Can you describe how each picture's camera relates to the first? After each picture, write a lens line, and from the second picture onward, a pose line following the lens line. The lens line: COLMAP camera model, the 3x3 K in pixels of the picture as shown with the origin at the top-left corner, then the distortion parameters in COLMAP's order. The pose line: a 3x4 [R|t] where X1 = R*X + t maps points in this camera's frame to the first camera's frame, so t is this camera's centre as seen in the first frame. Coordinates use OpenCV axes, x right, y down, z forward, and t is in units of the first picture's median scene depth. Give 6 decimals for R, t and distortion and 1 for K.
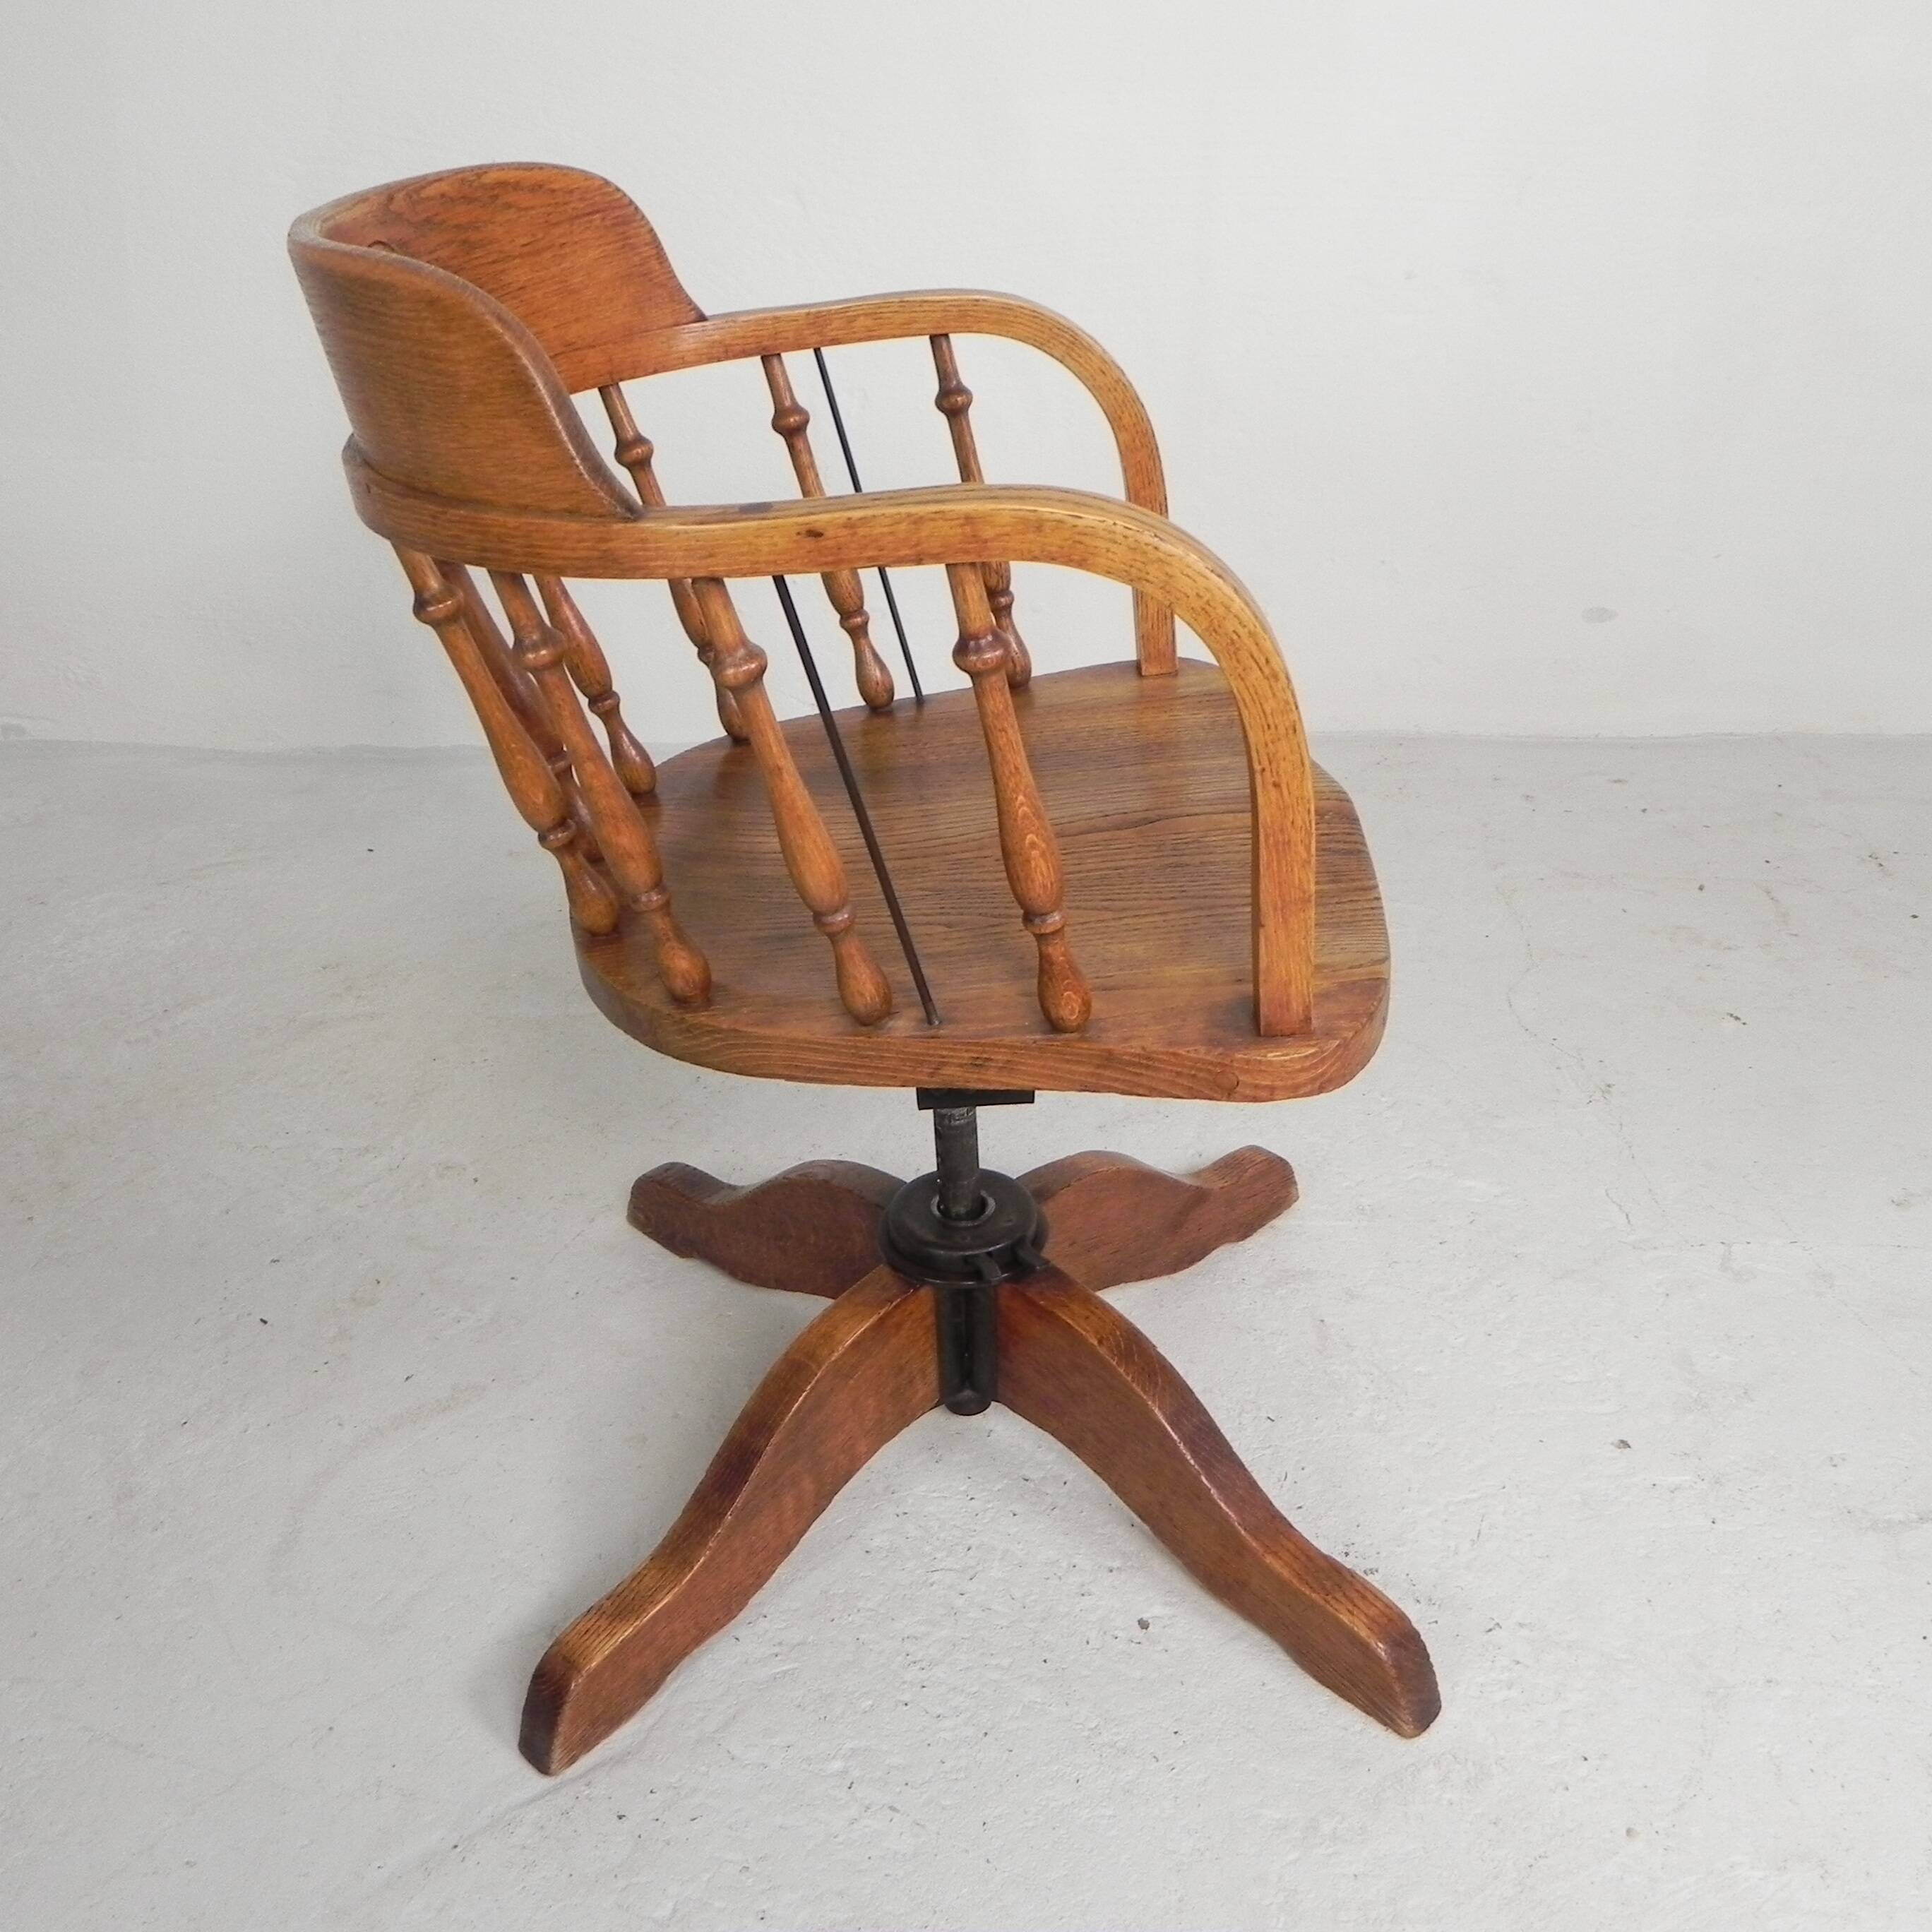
lens RADIAL K [[1936.5, 0, 968.6], [0, 1936.5, 965.4], [0, 0, 1]] dist [-0.004586, -0.018277]
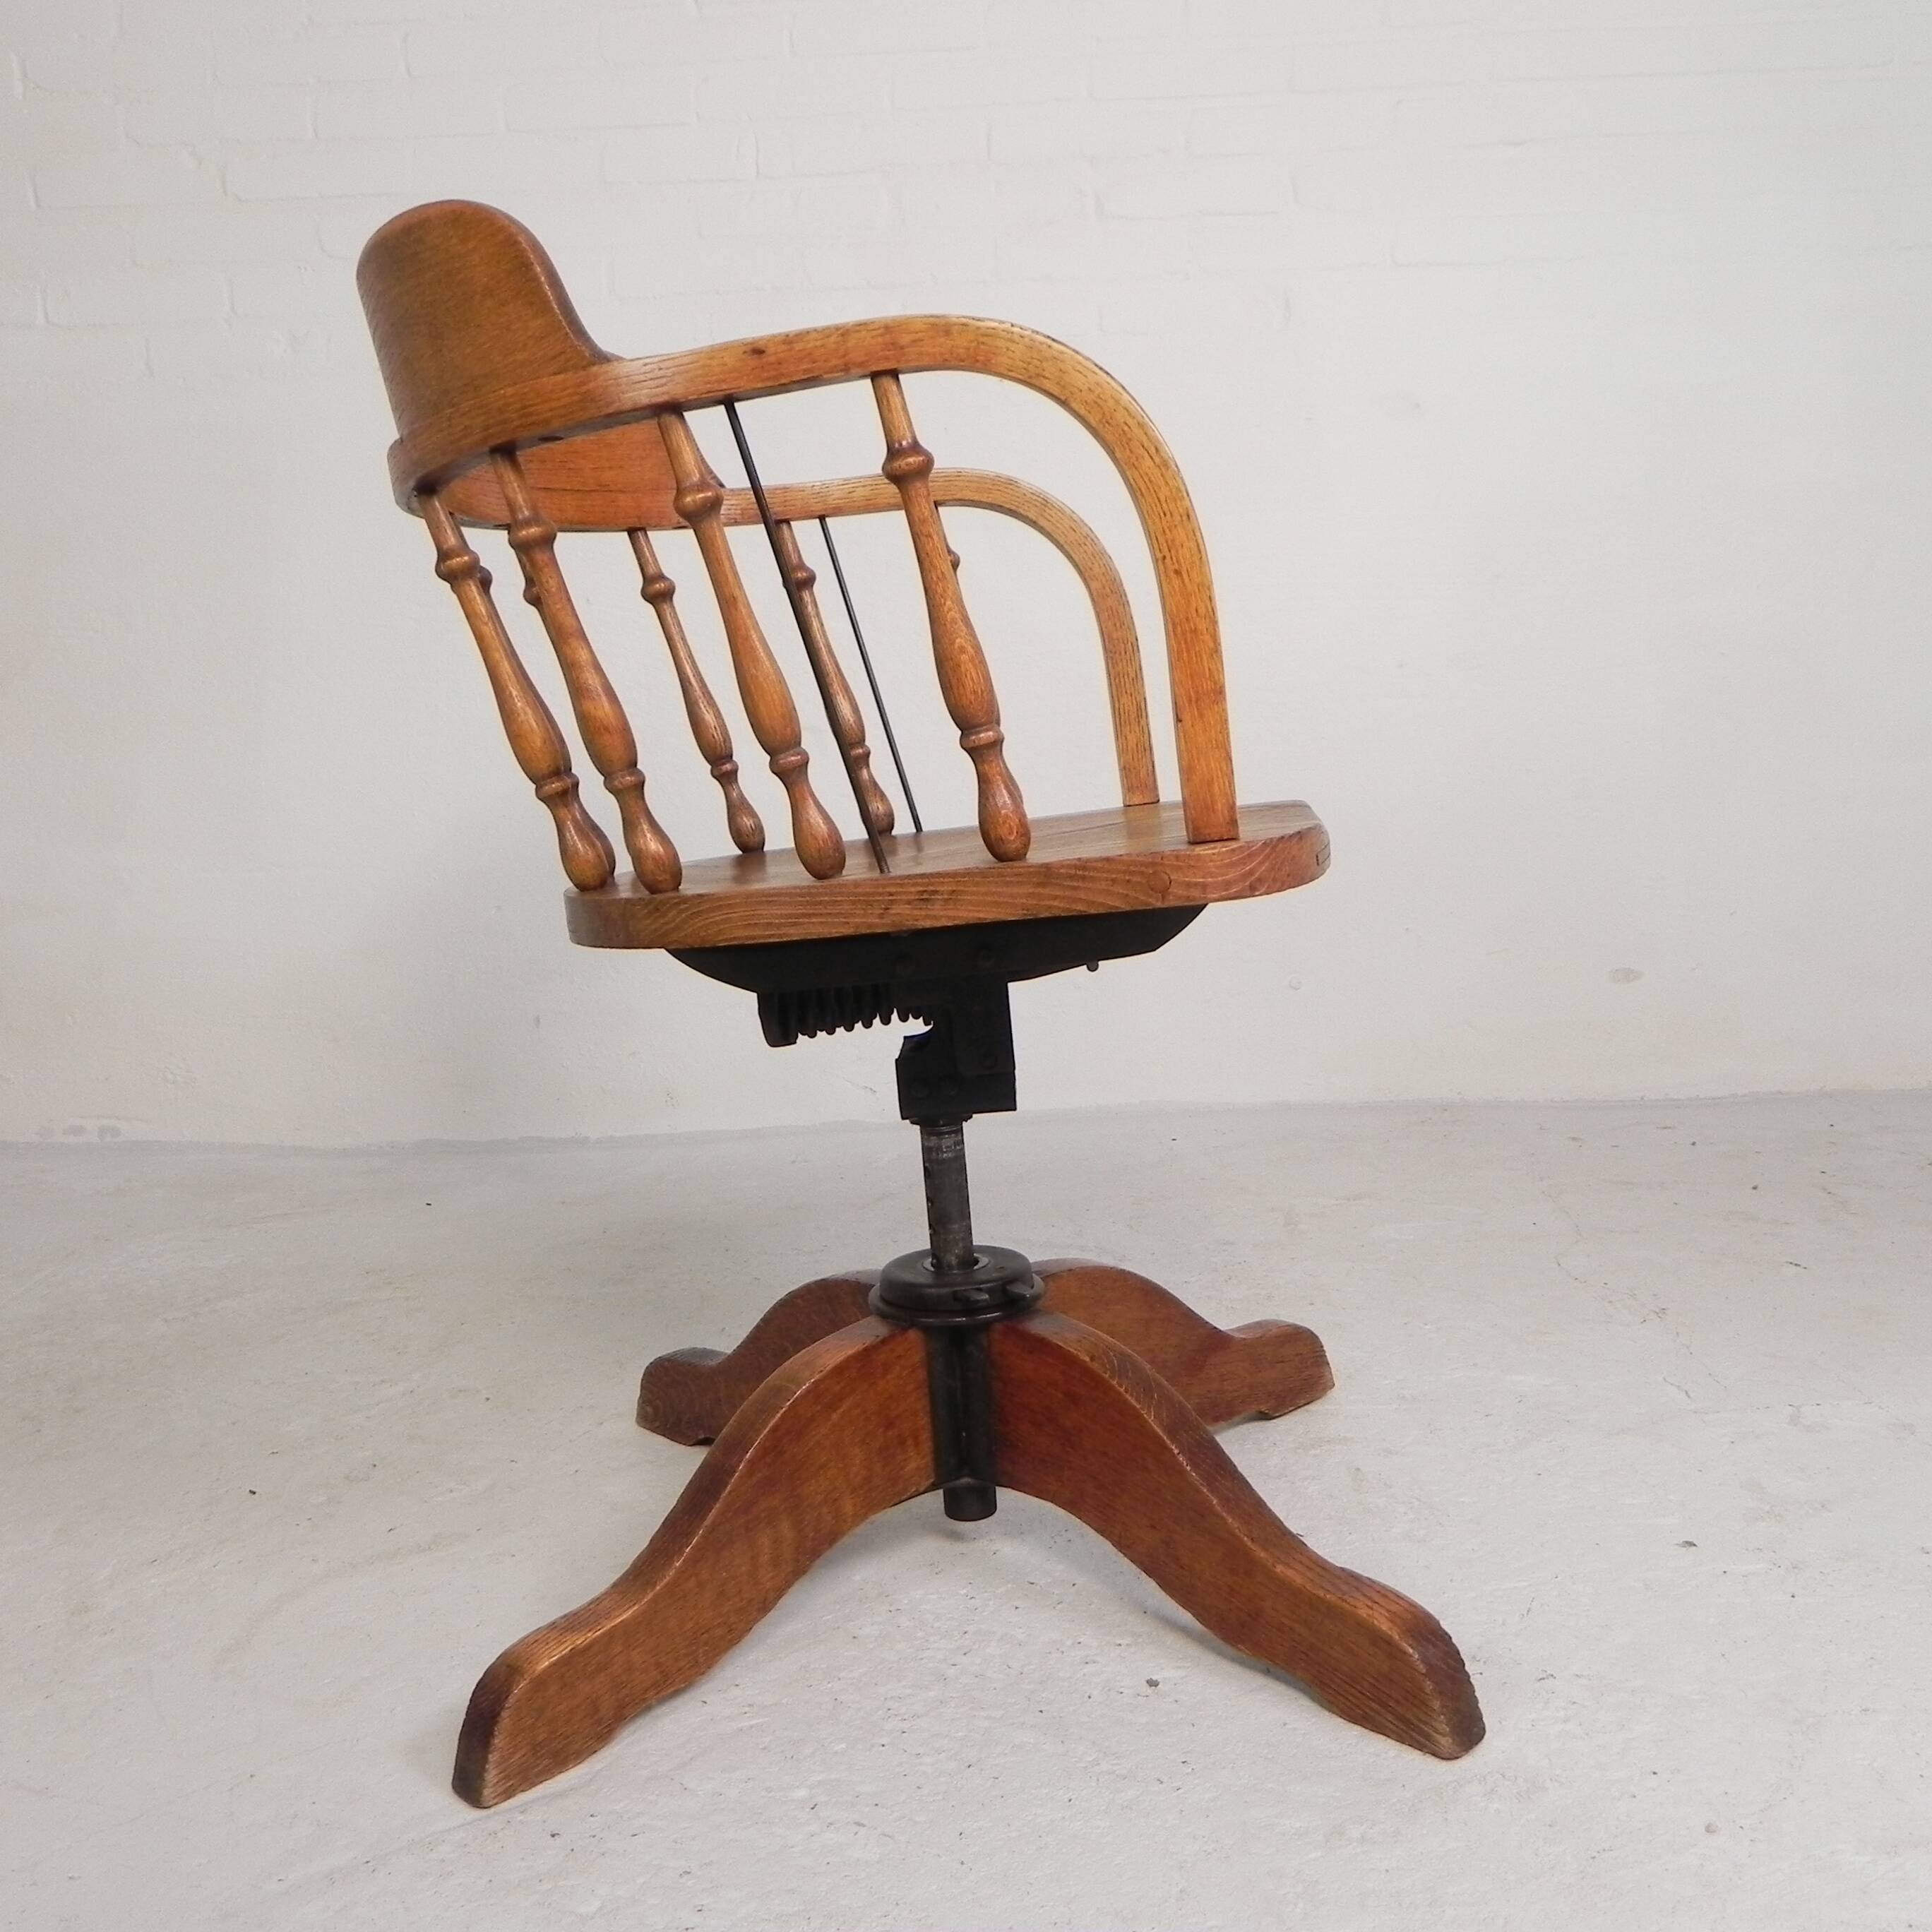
lens RADIAL K [[1940.7, 0, 968.0], [0, 1940.7, 962.0], [0, 0, 1]] dist [-0.011787, -0.004866]
pose [[0.997929, -0.031776, -0.055922, 0.065580], [0.008871, 0.929132, -0.369642, 0.360026], [0.063704, 0.368380, 0.927490, 0.035292]]
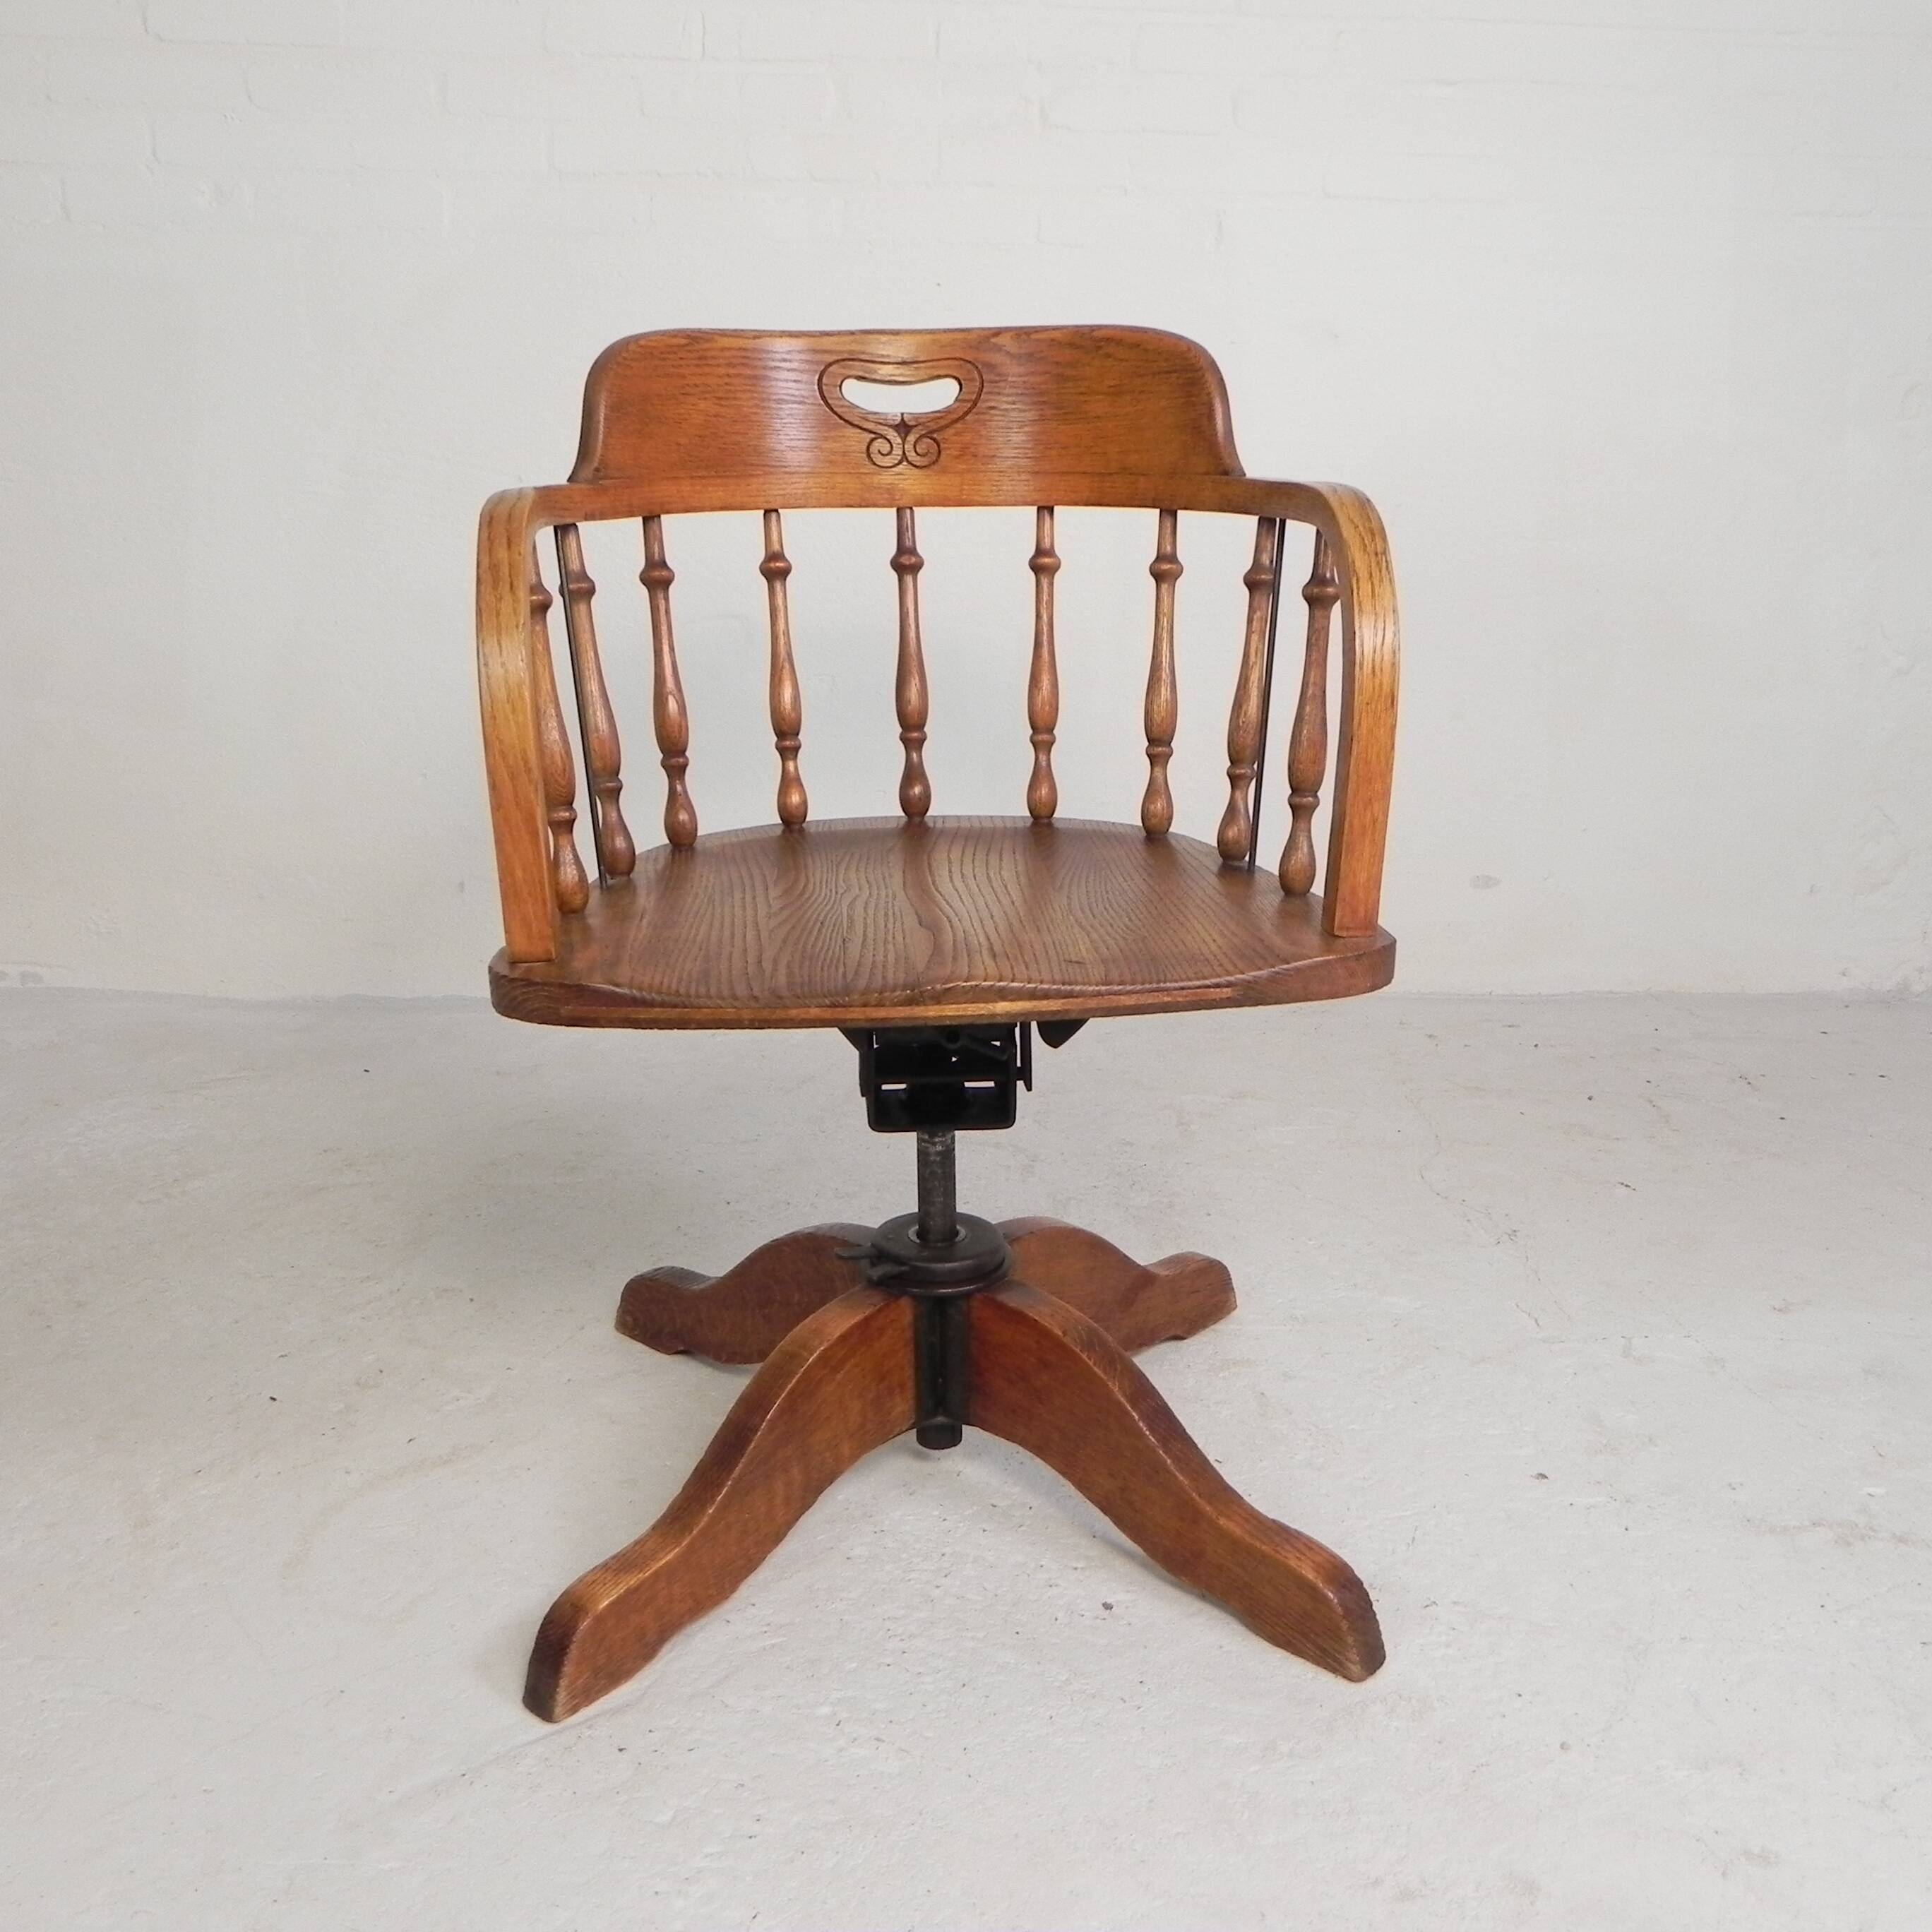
lens RADIAL K [[1936.5, 0, 968.6], [0, 1936.5, 965.4], [0, 0, 1]] dist [-0.004586, -0.018277]
pose [[0.999224, 0.006409, 0.038850, -0.030742], [0.003043, 0.971144, -0.238476, 0.250190], [-0.039258, 0.238410, 0.970371, -0.123861]]
